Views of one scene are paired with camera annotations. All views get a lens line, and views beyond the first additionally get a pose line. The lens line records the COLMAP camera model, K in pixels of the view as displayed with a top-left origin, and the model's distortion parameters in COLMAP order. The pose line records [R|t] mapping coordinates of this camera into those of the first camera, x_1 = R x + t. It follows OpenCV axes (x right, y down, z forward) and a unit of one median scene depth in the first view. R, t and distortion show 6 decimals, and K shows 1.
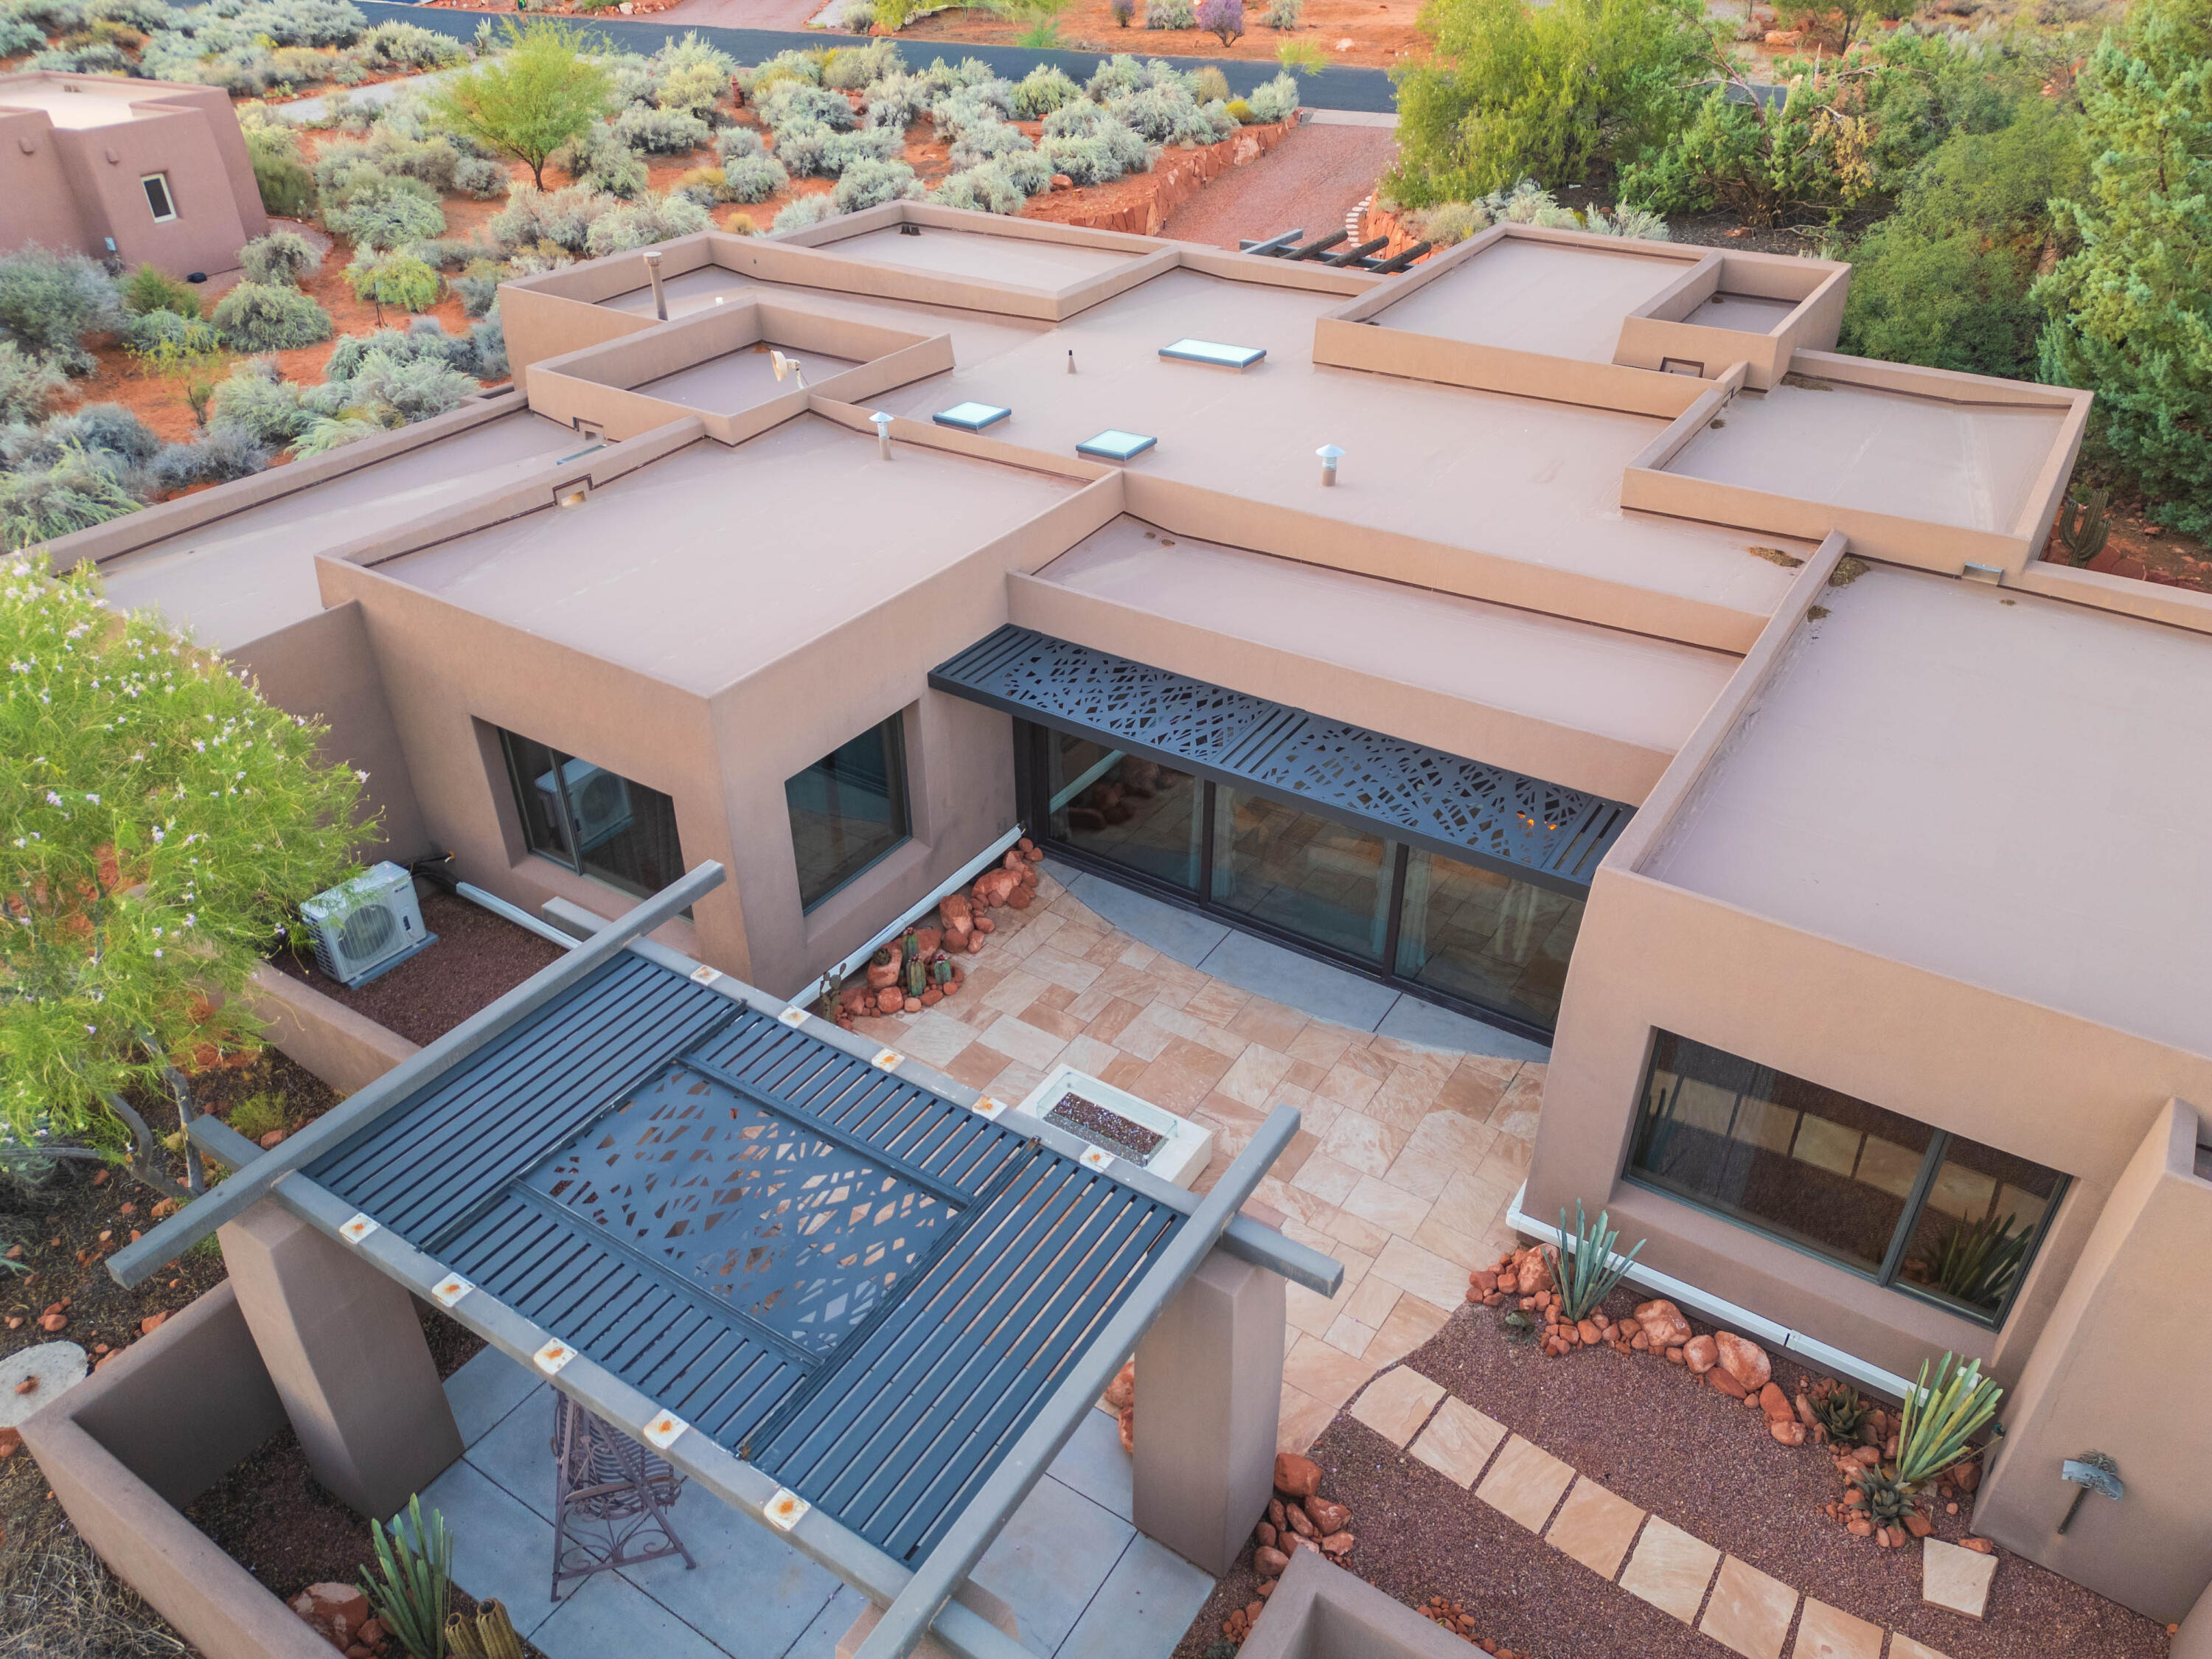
lens RADIAL K [[1541.3, 0, 1106.0], [0, 1541.3, 829.5], [0, 0, 1]] dist [0.032401, 0.001724]
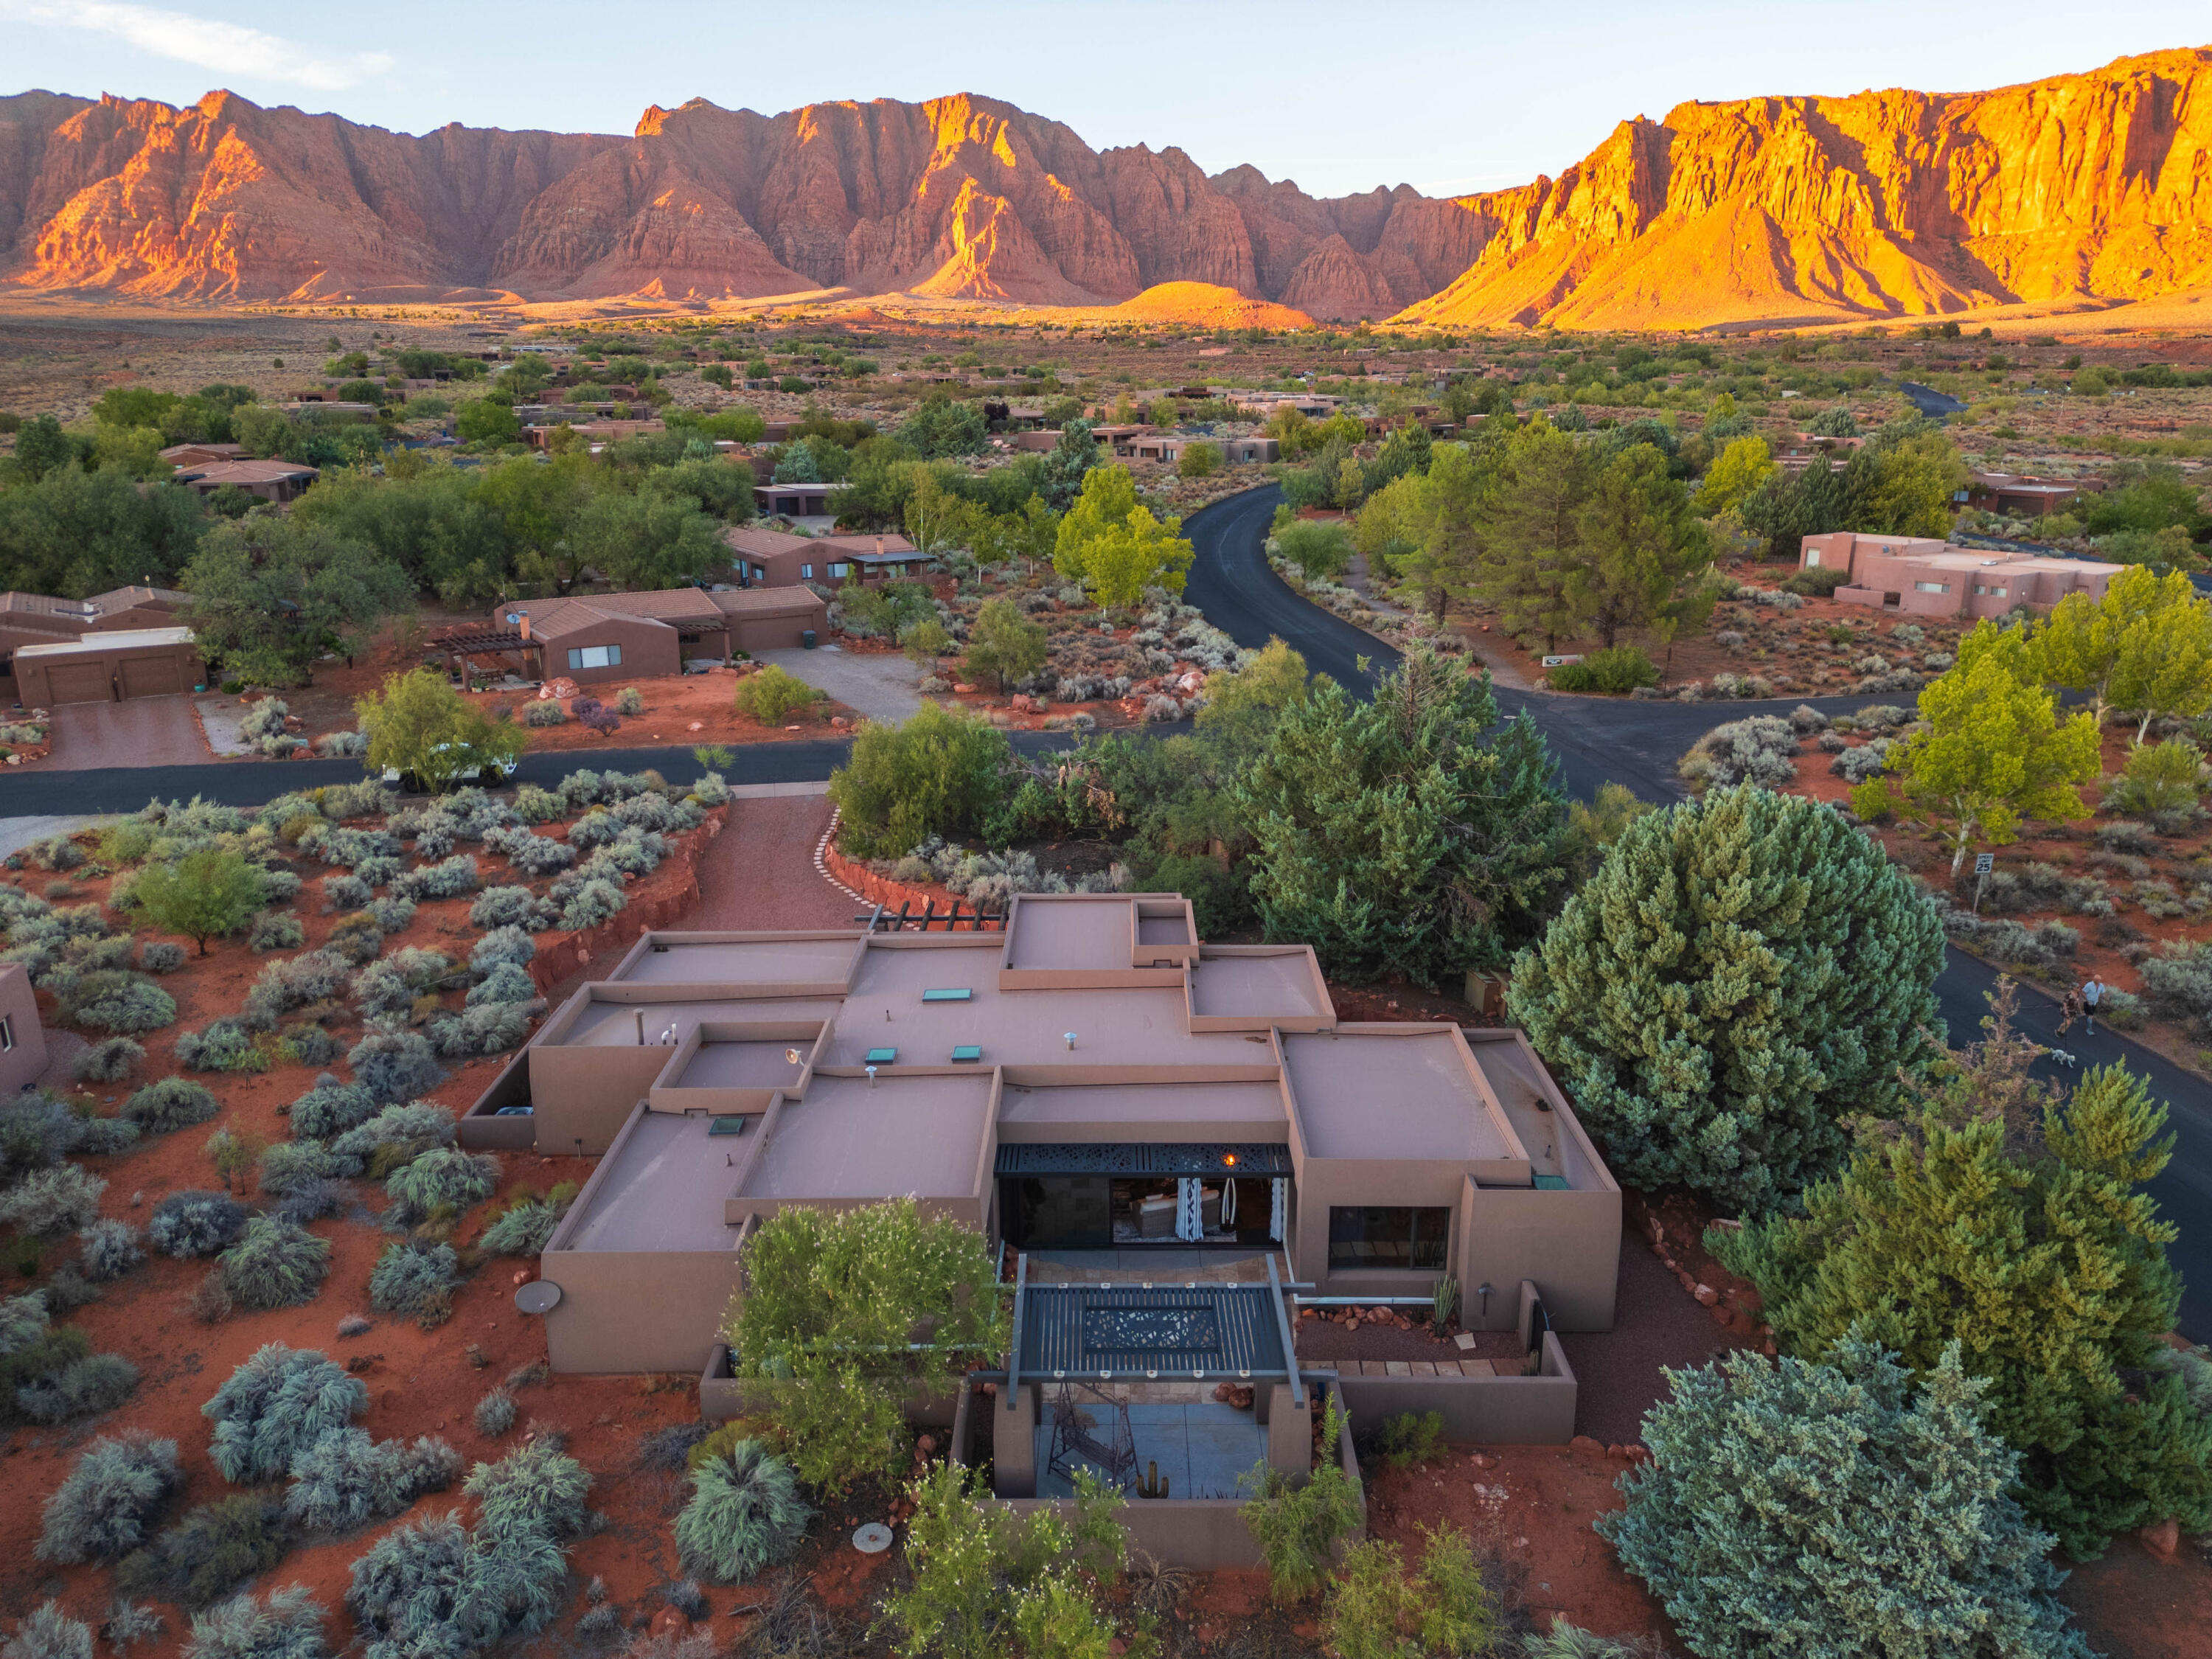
lens RADIAL K [[1541.3, 0, 1106.0], [0, 1541.3, 829.5], [0, 0, 1]] dist [0.032401, 0.001724]
pose [[0.840329, -0.154974, 0.519451, -0.995555], [0.303433, 0.928546, -0.213847, -0.028913], [-0.449193, 0.337320, 0.827309, -1.052587]]
